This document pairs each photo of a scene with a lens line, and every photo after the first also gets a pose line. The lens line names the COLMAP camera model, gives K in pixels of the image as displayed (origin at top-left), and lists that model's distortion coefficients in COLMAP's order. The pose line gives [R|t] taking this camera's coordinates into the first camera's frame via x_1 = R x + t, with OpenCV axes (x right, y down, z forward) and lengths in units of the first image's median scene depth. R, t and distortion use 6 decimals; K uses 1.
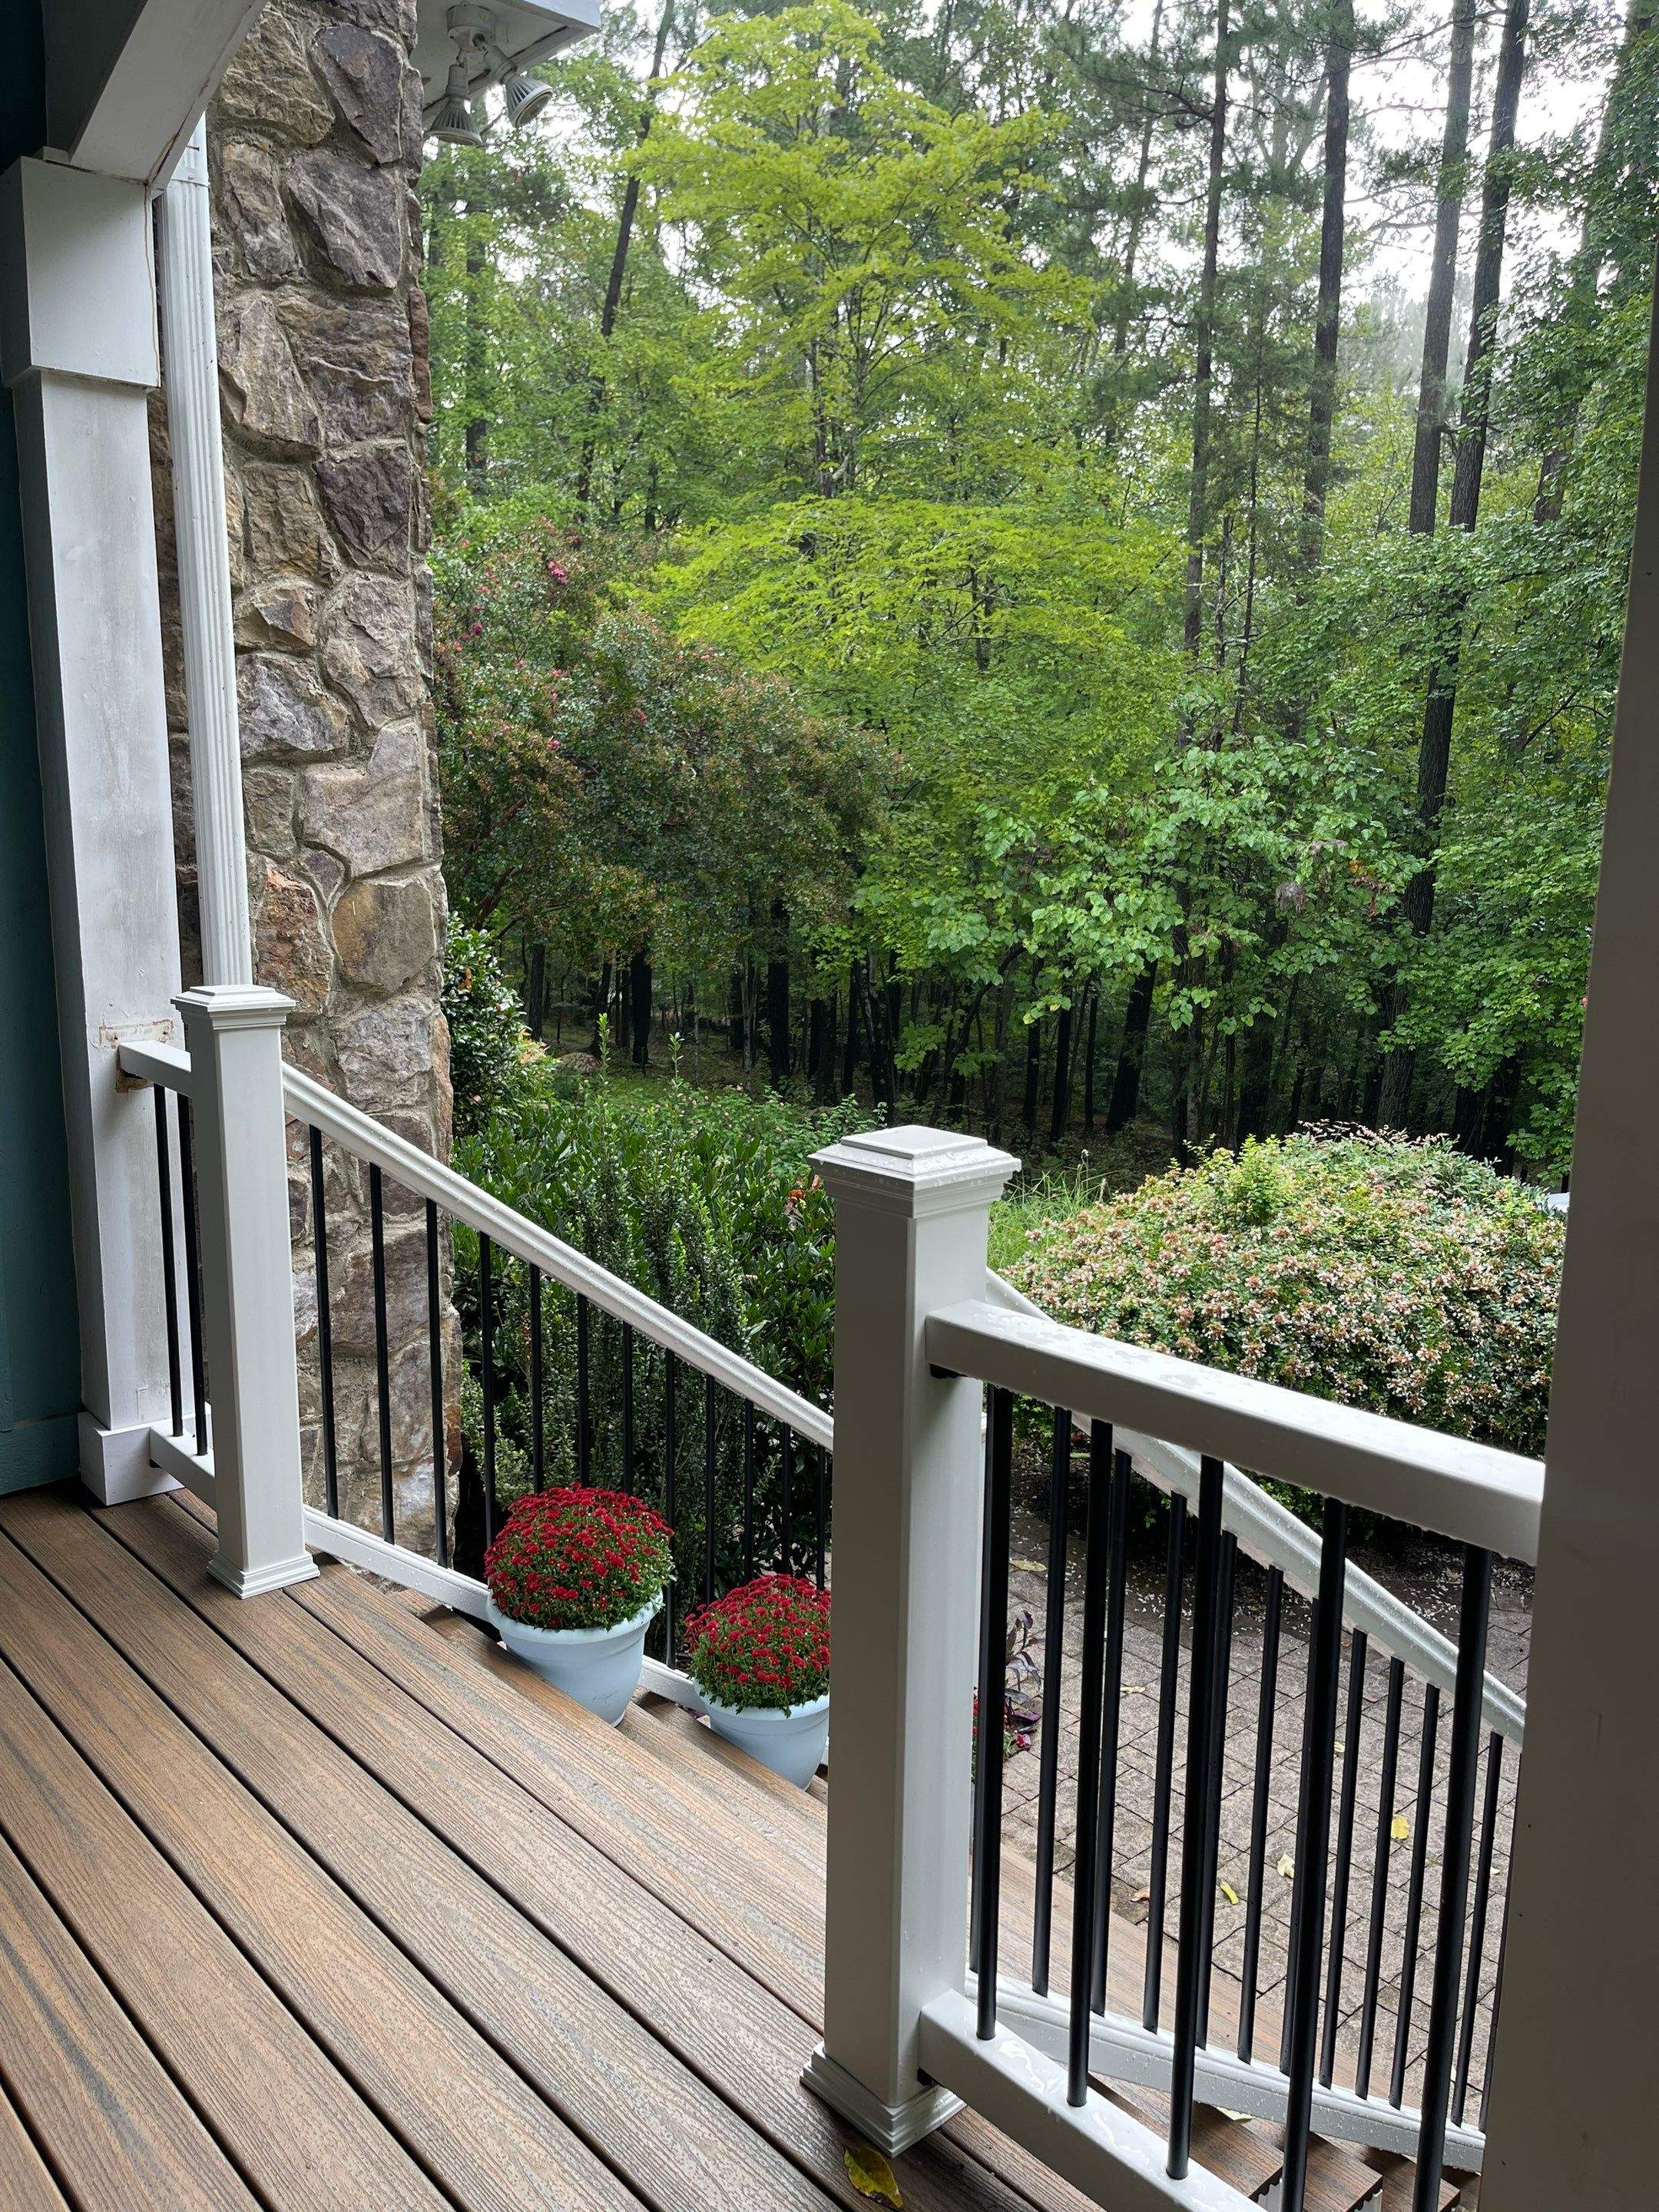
lens RADIAL K [[1667.1, 0, 822.0], [0, 1667.1, 1131.0], [0, 0, 1]] dist [0.066968, -0.081475]
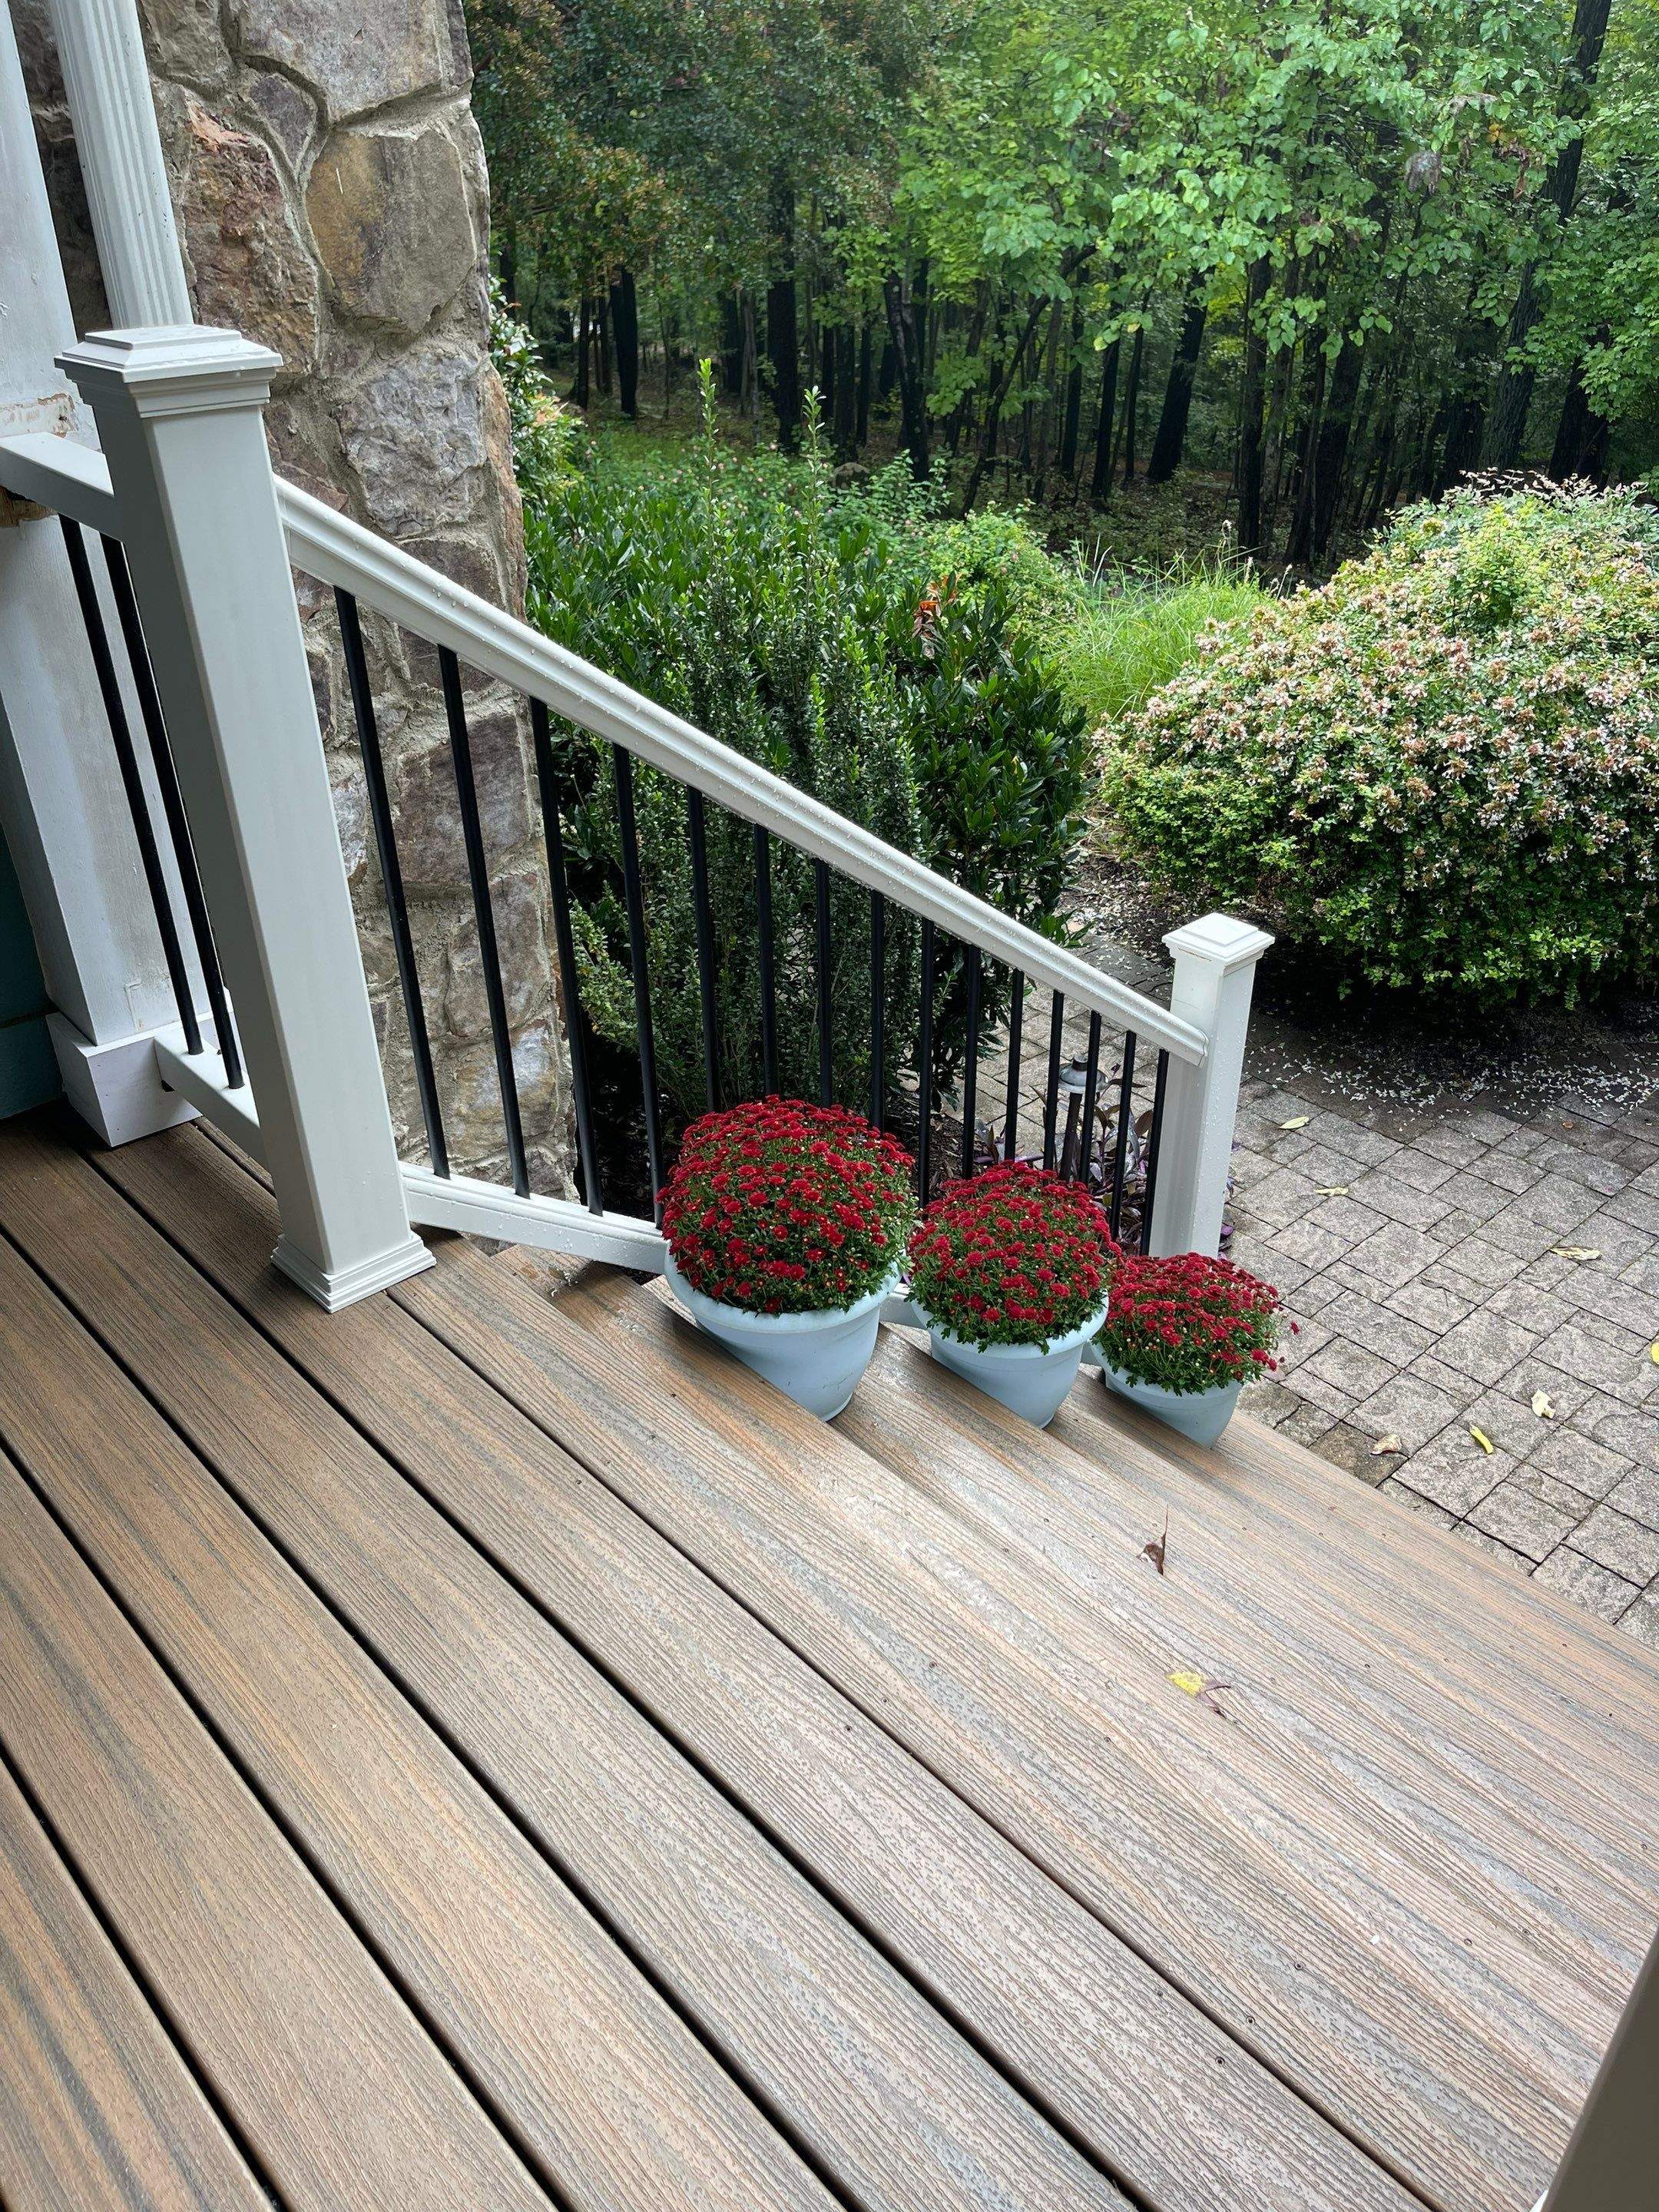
lens RADIAL K [[1667.1, 0, 845.8], [0, 1667.1, 1113.0], [0, 0, 1]] dist [0.066968, -0.081475]
pose [[0.999529, -0.030232, 0.005268, -0.099655], [0.026467, 0.936146, 0.350614, -0.024602], [-0.015532, -0.350309, 0.936505, 0.280760]]
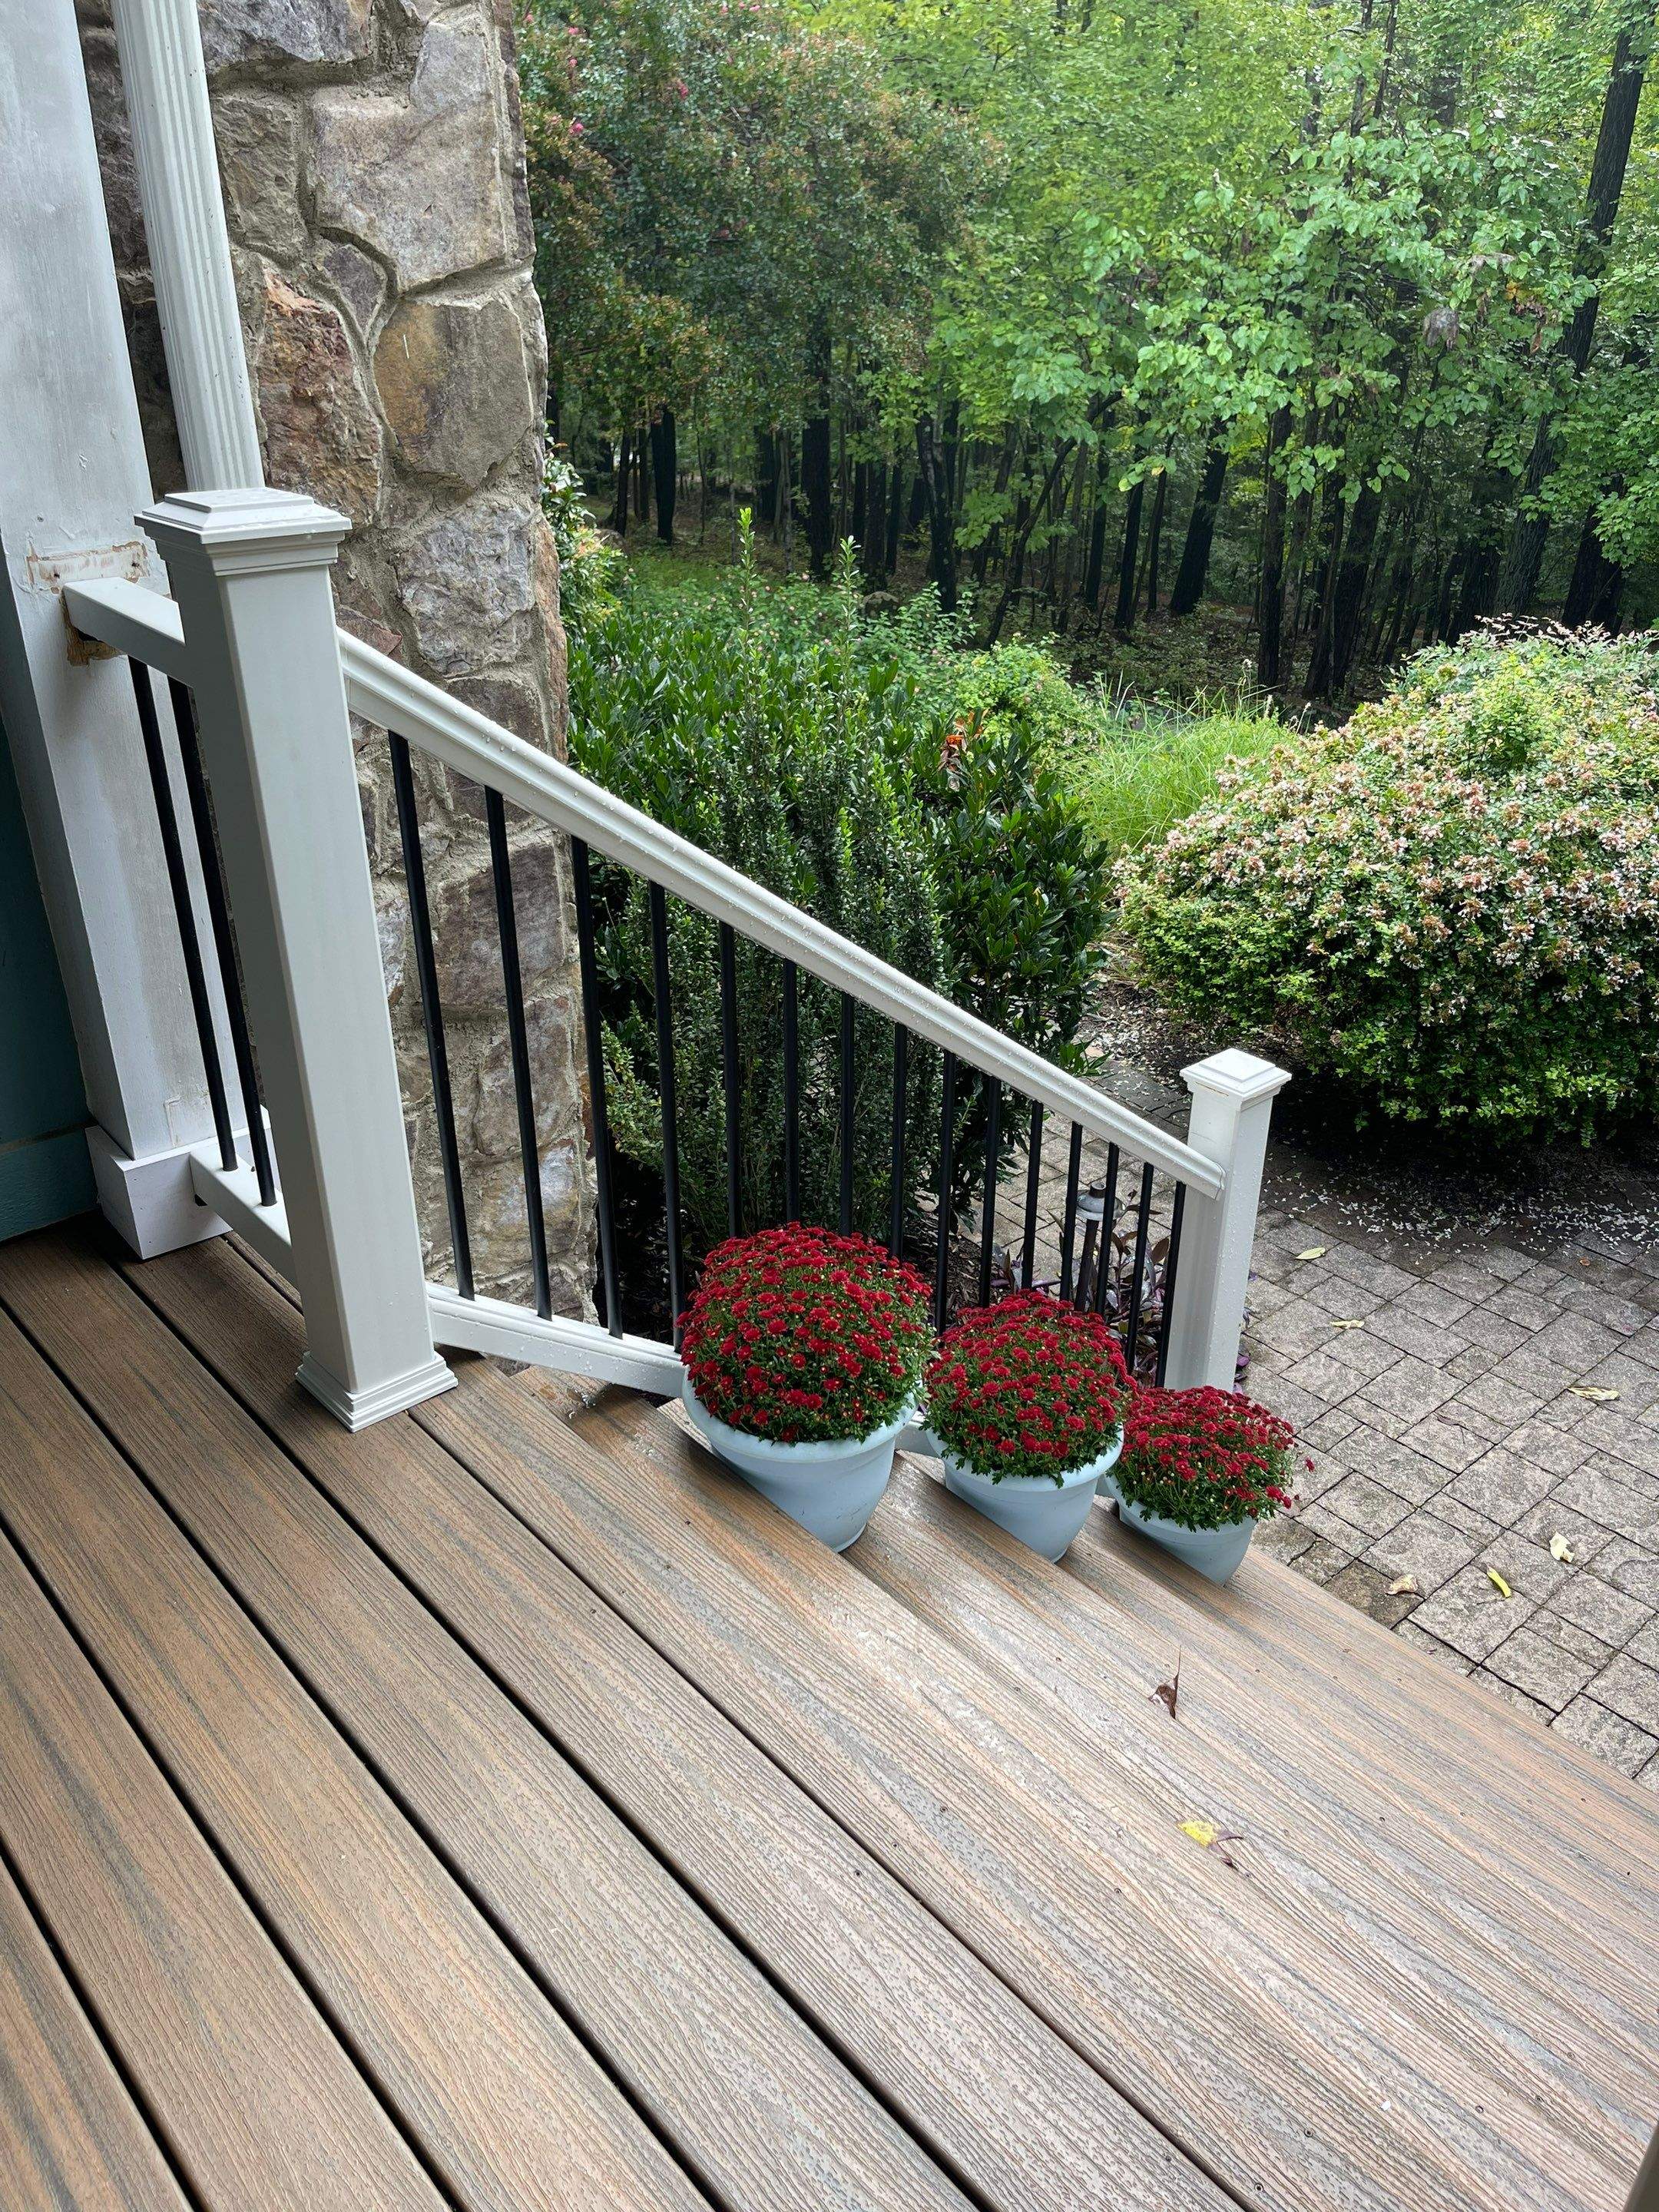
lens RADIAL K [[1667.1, 0, 844.6], [0, 1667.1, 1116.8], [0, 0, 1]] dist [0.066968, -0.081475]
pose [[0.999971, -0.006795, -0.003297, -0.101831], [0.007458, 0.957100, 0.289661, -0.033712], [0.001187, -0.289677, 0.957124, 0.274584]]
